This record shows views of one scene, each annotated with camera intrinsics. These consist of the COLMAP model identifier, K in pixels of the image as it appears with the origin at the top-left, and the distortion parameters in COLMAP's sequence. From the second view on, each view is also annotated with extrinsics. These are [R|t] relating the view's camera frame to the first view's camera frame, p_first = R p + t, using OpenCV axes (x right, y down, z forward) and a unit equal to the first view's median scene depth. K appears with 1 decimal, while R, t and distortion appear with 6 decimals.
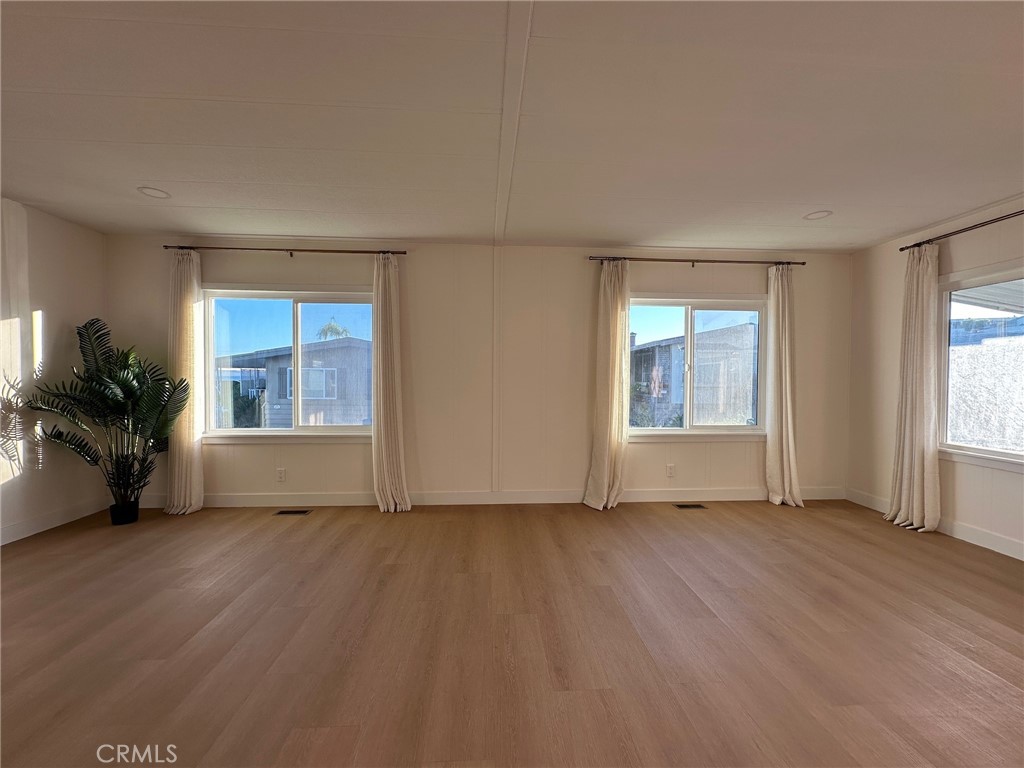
lens RADIAL K [[409.0, 0, 514.5], [0, 409.0, 377.9], [0, 0, 1]] dist [-0.003311, 0.001267]
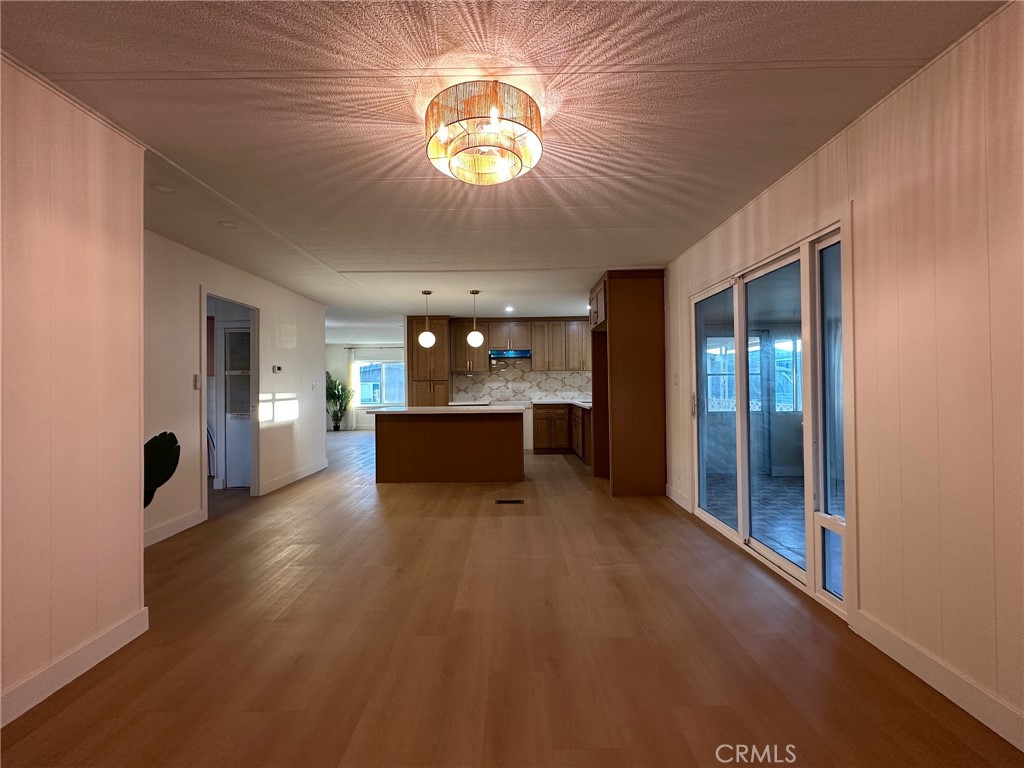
lens RADIAL K [[409.0, 0, 511.5], [0, 409.0, 383.5], [0, 0, 1]] dist [-0.003311, 0.001267]
pose [[0.997690, -0.016111, -0.065998, 0.718866], [0.014764, 0.999674, -0.020842, 0.047679], [0.066312, 0.019820, 0.997602, -2.272494]]
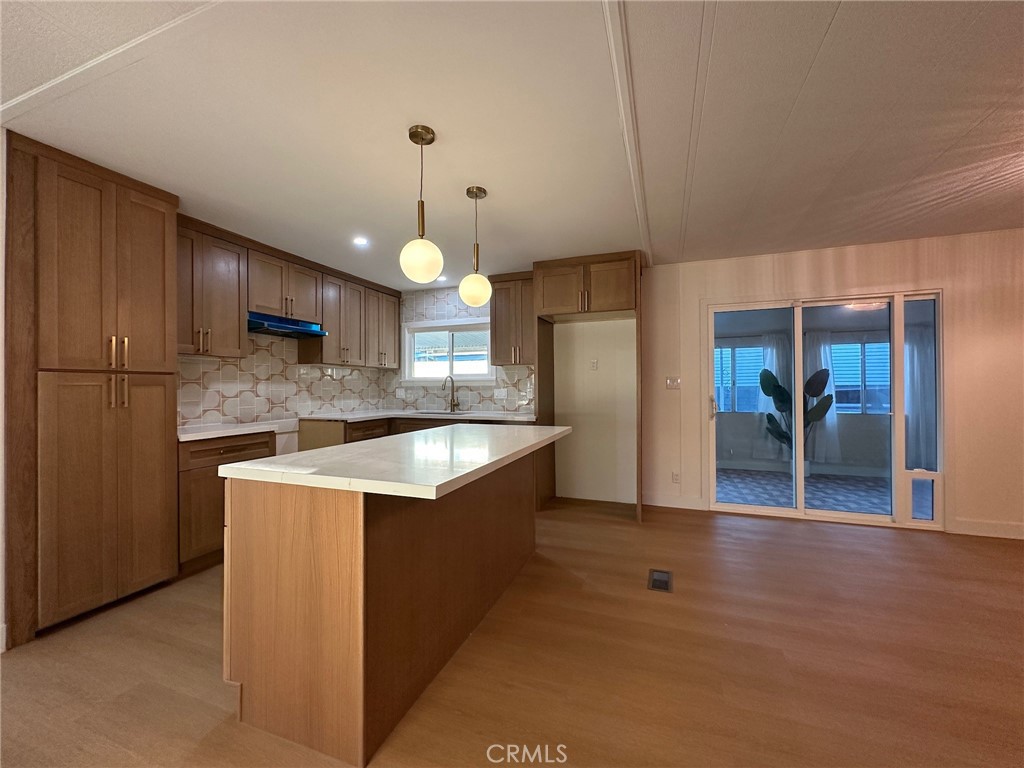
lens RADIAL K [[409.0, 0, 510.5], [0, 409.0, 383.8], [0, 0, 1]] dist [-0.003311, 0.001267]
pose [[0.410361, 0.001141, 0.911923, -0.181710], [0.021276, 0.999715, -0.010825, 0.022638], [-0.911675, 0.023844, 0.410220, -1.081414]]
